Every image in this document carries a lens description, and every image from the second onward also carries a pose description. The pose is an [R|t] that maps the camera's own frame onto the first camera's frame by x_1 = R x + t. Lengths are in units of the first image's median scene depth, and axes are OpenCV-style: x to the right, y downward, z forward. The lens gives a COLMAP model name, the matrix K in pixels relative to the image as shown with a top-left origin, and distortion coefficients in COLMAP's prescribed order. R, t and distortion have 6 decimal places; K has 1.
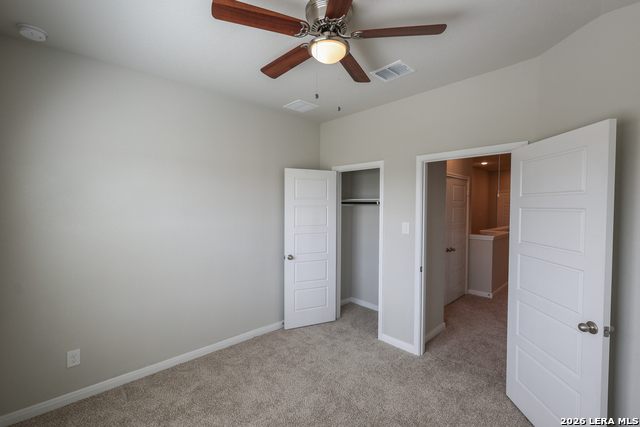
lens RADIAL K [[276.2, 0, 325.3], [0, 276.2, 210.7], [0, 0, 1]] dist [0.004187, -0.001063]
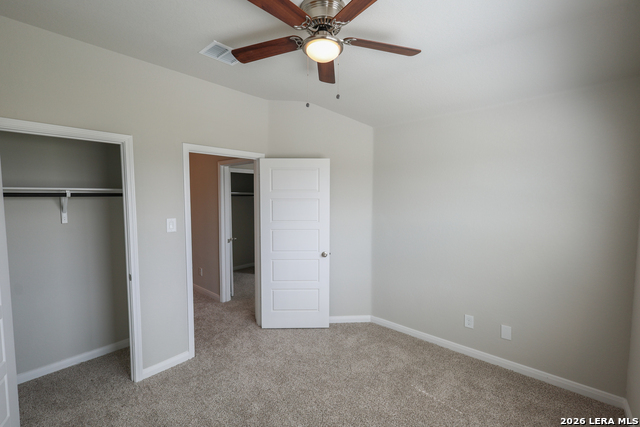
lens RADIAL K [[276.2, 0, 314.4], [0, 276.2, 213.6], [0, 0, 1]] dist [0.004187, -0.001063]
pose [[-0.068627, -0.065368, 0.995499, -0.593911], [0.021520, 0.997522, 0.066985, -0.019849], [-0.997410, 0.026020, -0.067050, 0.627765]]
